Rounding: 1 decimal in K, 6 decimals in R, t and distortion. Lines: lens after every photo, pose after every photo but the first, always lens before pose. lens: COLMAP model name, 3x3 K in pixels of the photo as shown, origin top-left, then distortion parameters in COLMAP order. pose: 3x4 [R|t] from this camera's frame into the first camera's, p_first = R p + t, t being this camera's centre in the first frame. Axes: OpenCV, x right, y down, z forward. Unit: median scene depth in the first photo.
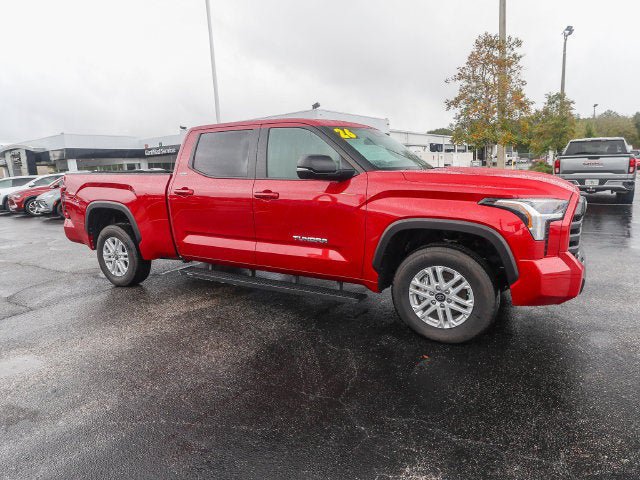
lens RADIAL K [[445.1, 0, 298.9], [0, 445.1, 241.1], [0, 0, 1]] dist [0.002428, -0.001221]
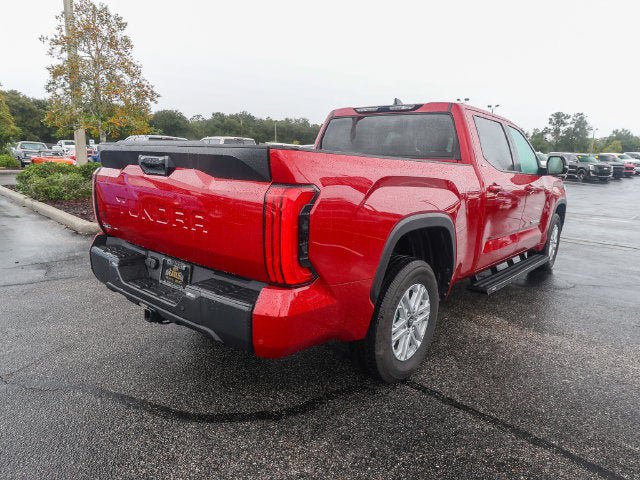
lens RADIAL K [[442.7, 0, 320.0], [0, 442.7, 240.0], [0, 0, 1]] dist [0.005727, -0.002226]
pose [[0.101141, -0.145914, 0.984114, -1.185449], [0.123111, 0.983419, 0.133158, -0.179941], [-0.987226, 0.107687, 0.117427, 1.345287]]
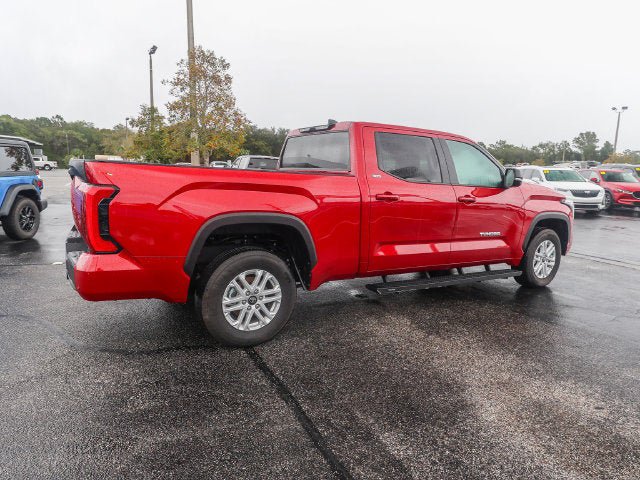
lens RADIAL K [[442.7, 0, 320.0], [0, 442.7, 240.0], [0, 0, 1]] dist [0.005727, -0.002226]
pose [[0.427093, -0.093976, 0.899311, -1.212476], [0.102802, 0.993182, 0.054963, -0.097738], [-0.898345, 0.068977, 0.433842, 0.826413]]
